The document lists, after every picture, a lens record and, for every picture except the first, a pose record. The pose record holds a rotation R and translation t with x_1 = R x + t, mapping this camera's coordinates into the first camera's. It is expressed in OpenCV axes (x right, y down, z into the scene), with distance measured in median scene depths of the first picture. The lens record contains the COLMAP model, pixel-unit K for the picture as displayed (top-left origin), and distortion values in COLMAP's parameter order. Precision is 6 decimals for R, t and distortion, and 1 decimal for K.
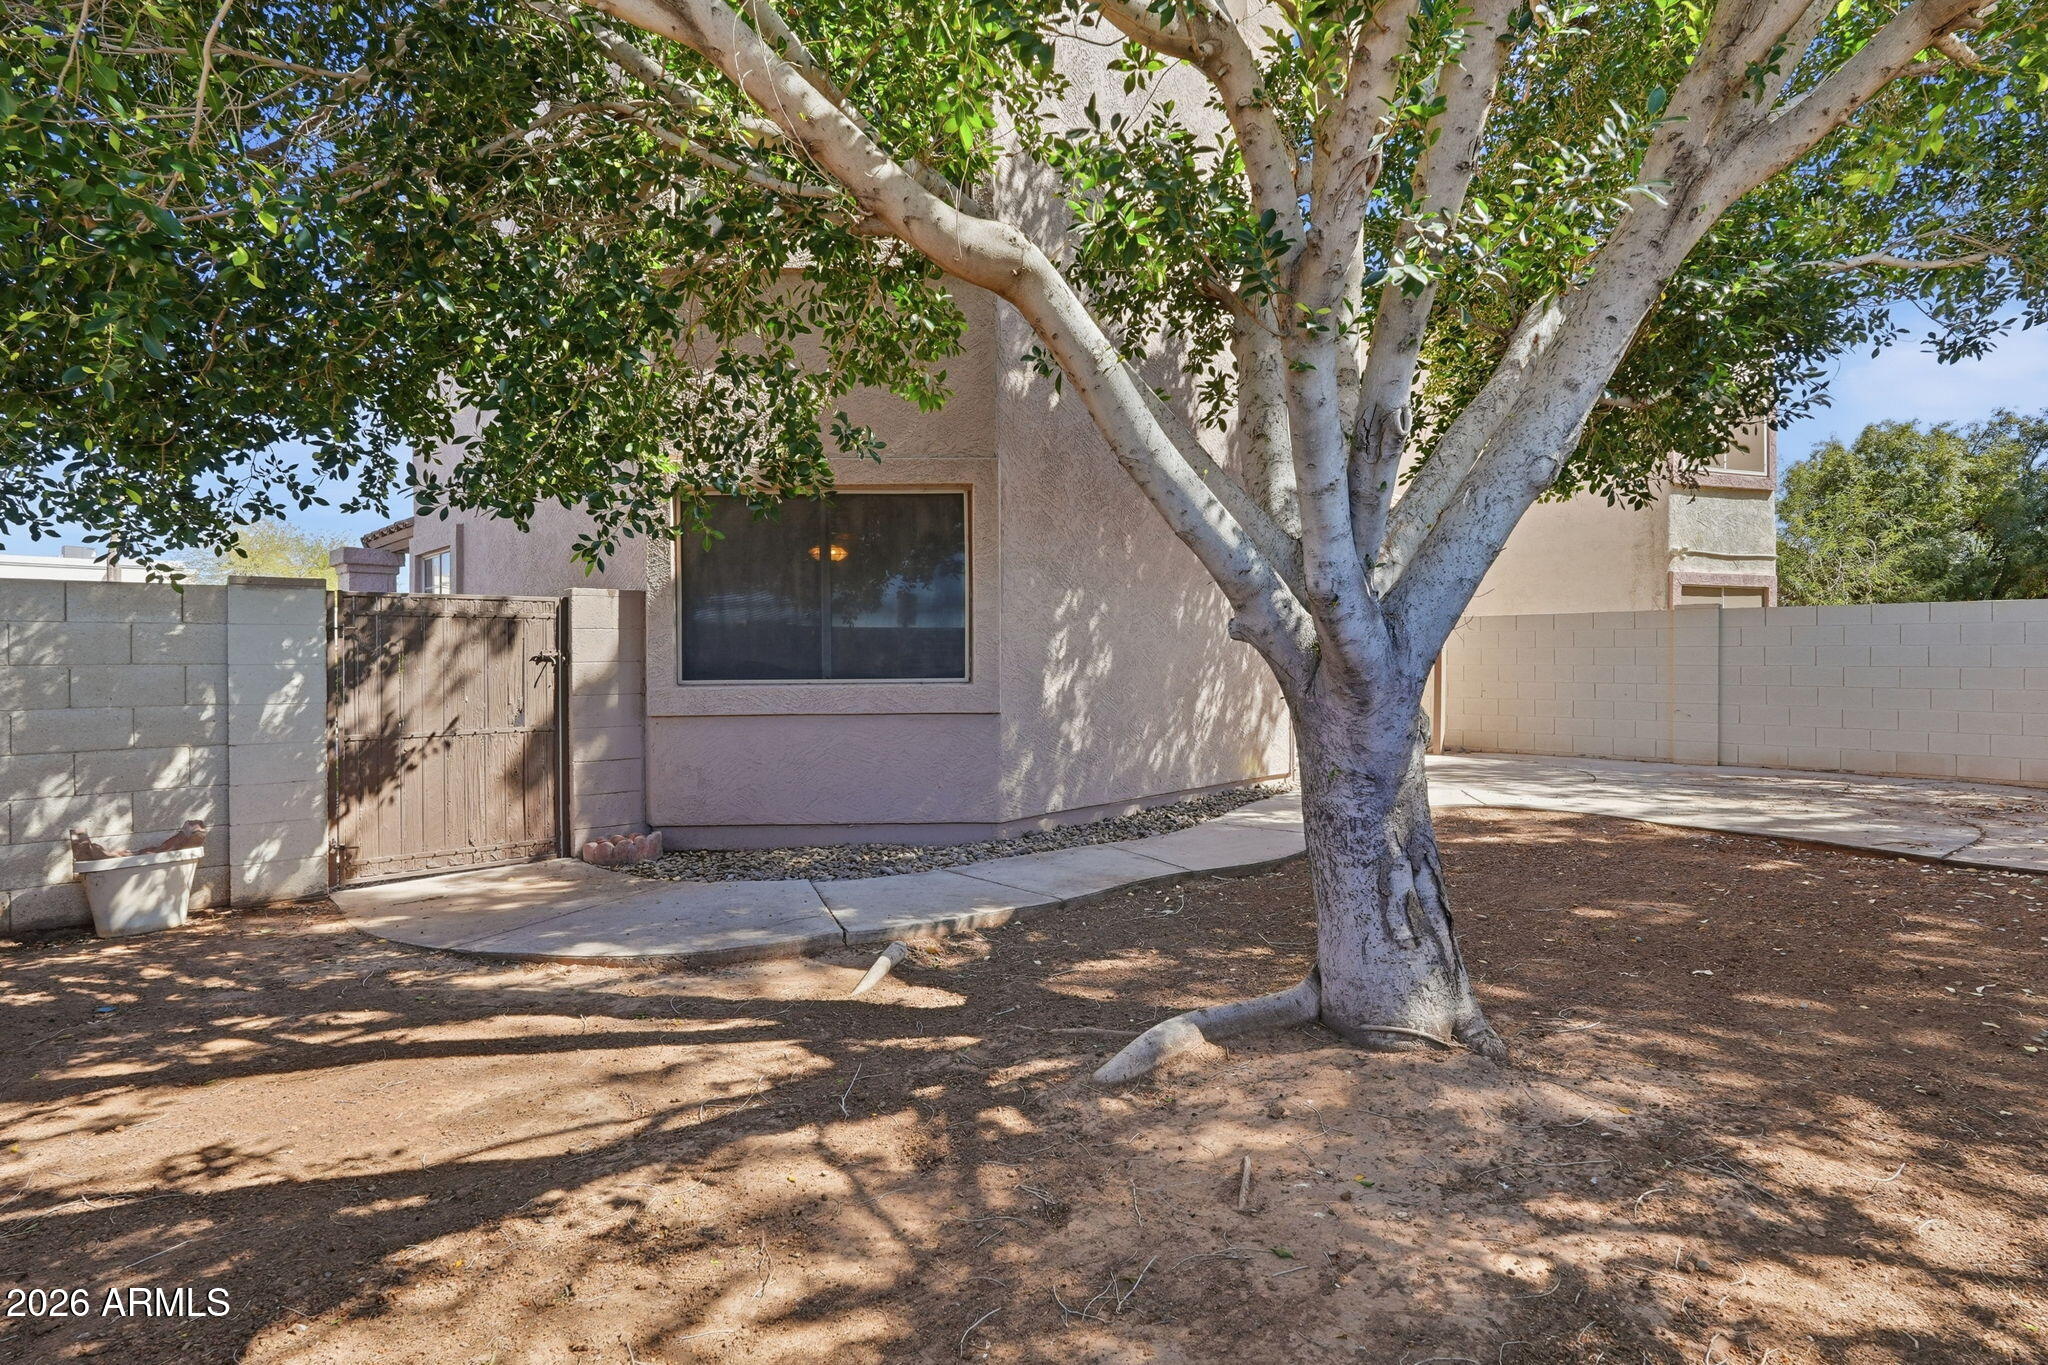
lens RADIAL K [[911.4, 0, 1030.4], [0, 911.4, 690.1], [0, 0, 1]] dist [-0.005270, 0.000396]
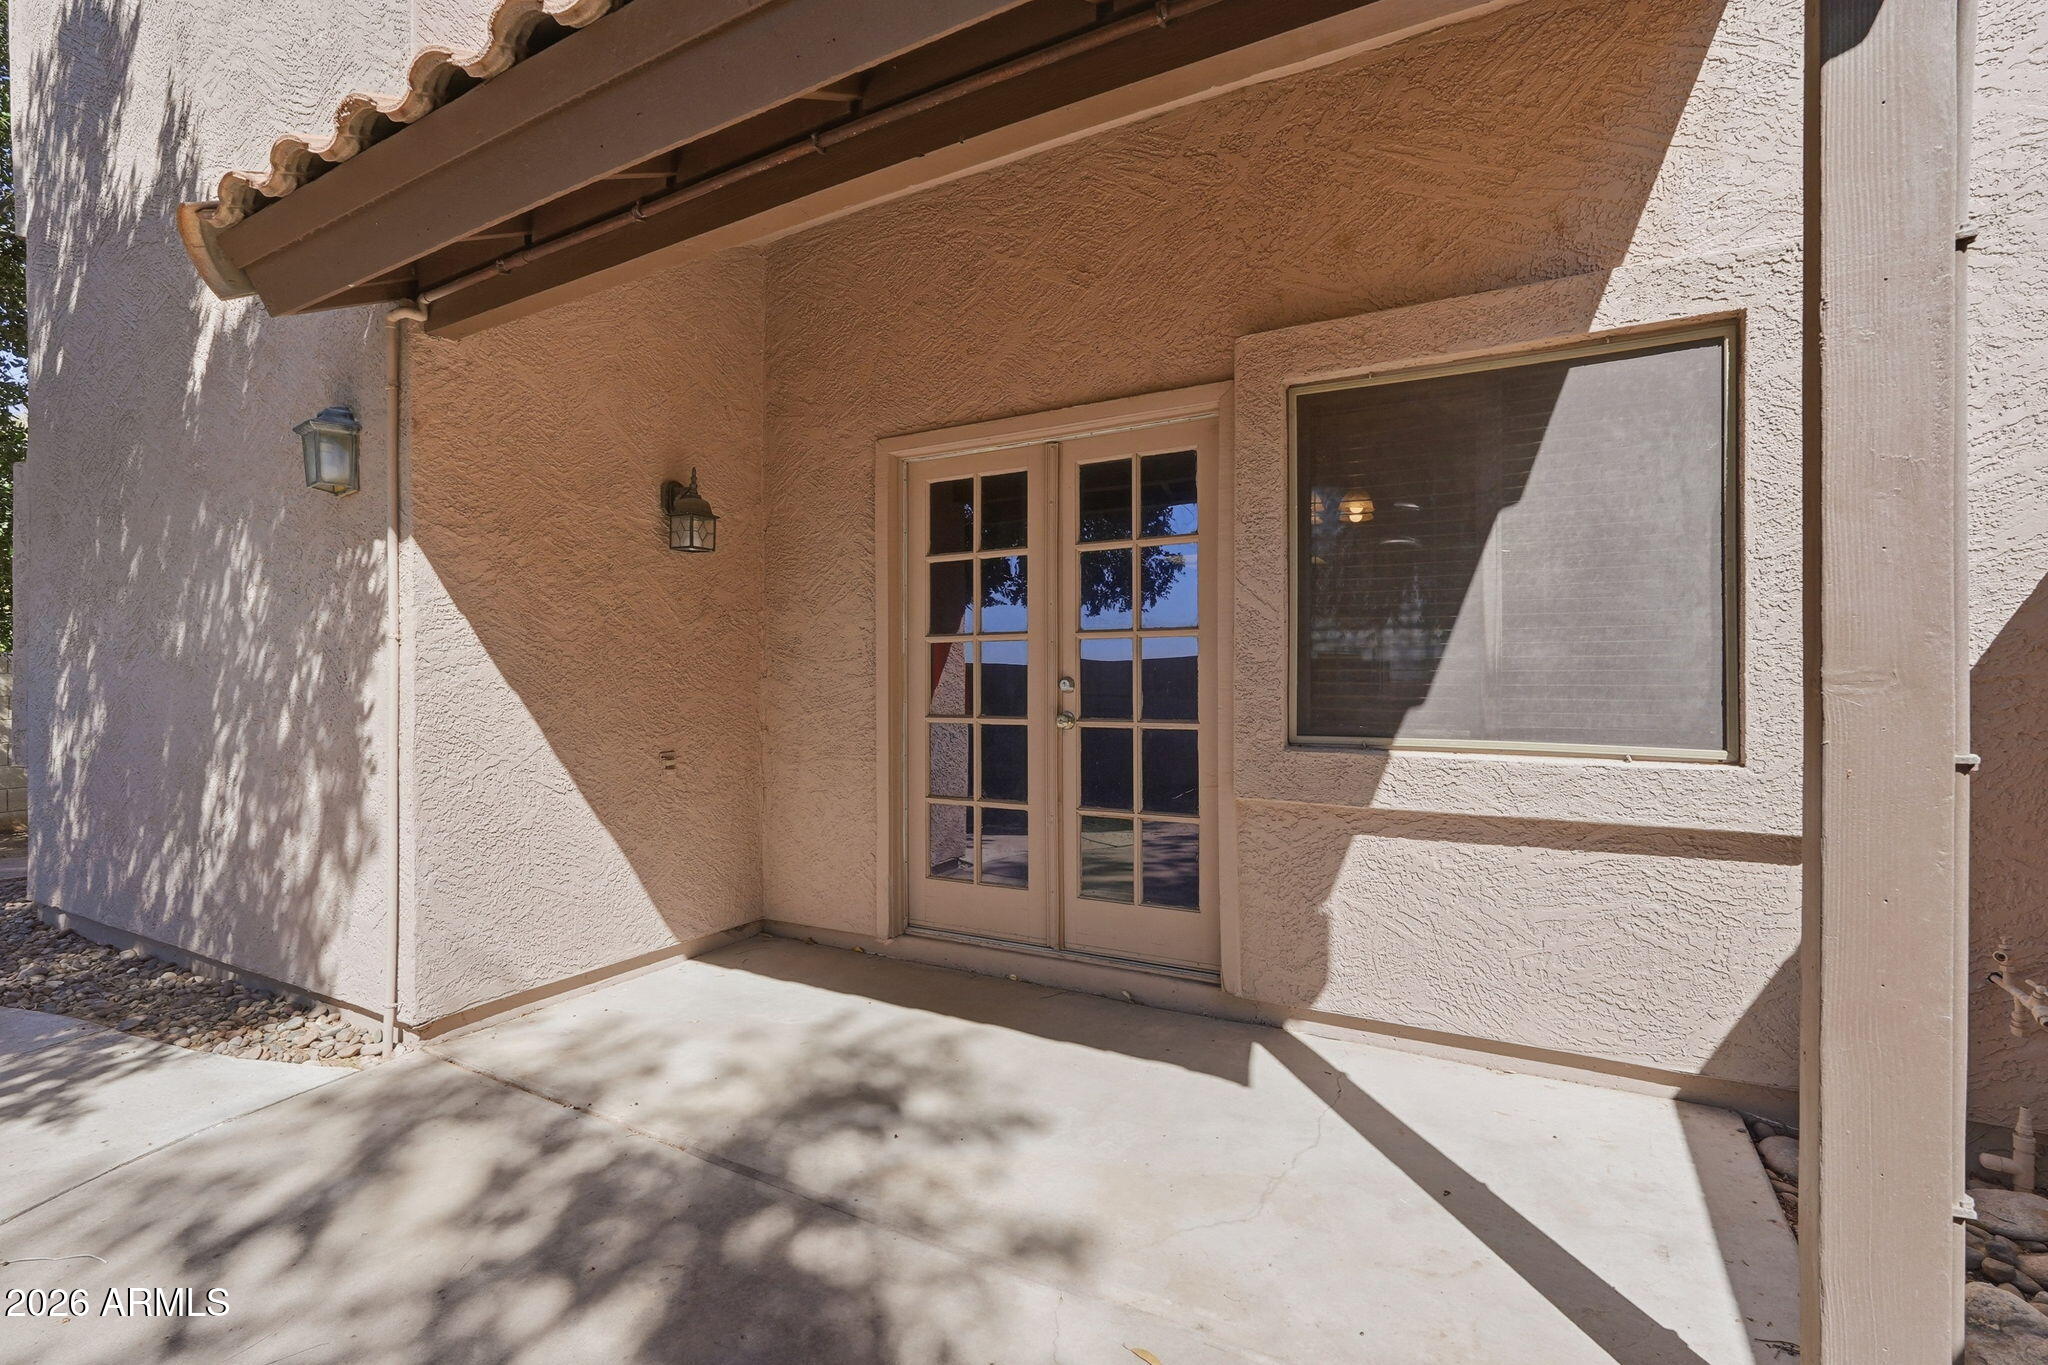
lens RADIAL K [[895.4, 0, 1022.4], [0, 895.4, 655.0], [0, 0, 1]] dist [-0.003236, 0.000139]
pose [[0.304977, 0.002337, -0.952357, 0.430278], [-0.011050, 0.999938, -0.001085, -0.038222], [0.952296, 0.010855, 0.304984, 0.686133]]
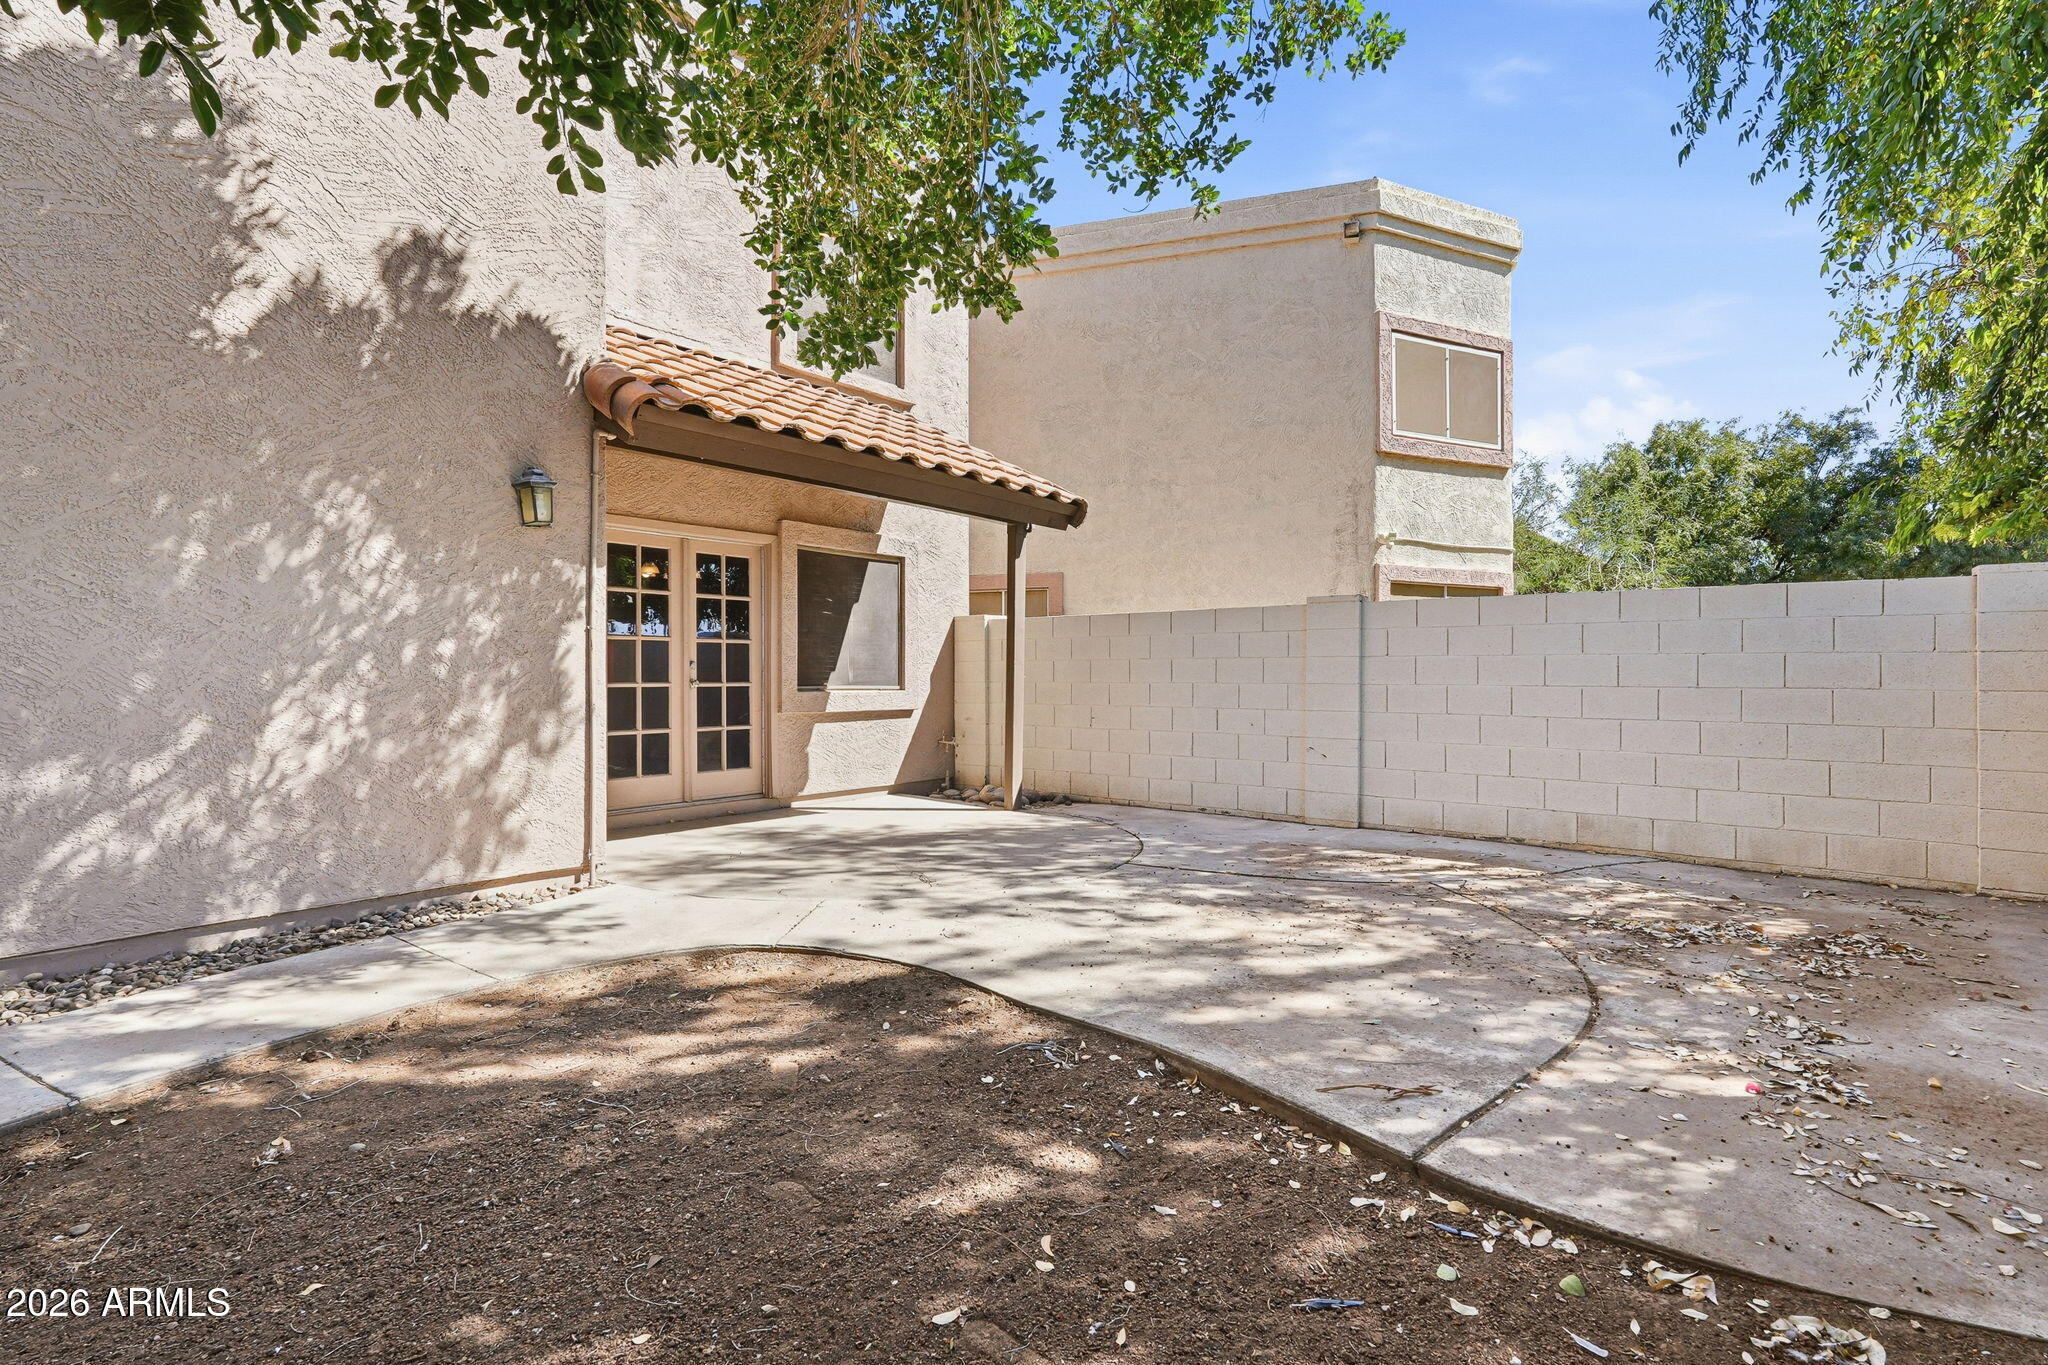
lens RADIAL K [[911.4, 0, 1030.4], [0, 911.4, 690.1], [0, 0, 1]] dist [-0.005270, 0.000396]
pose [[0.994922, 0.002981, 0.100600, 0.326454], [-0.001130, 0.999829, -0.018451, -0.006637], [-0.100638, 0.018244, 0.994756, 0.249587]]
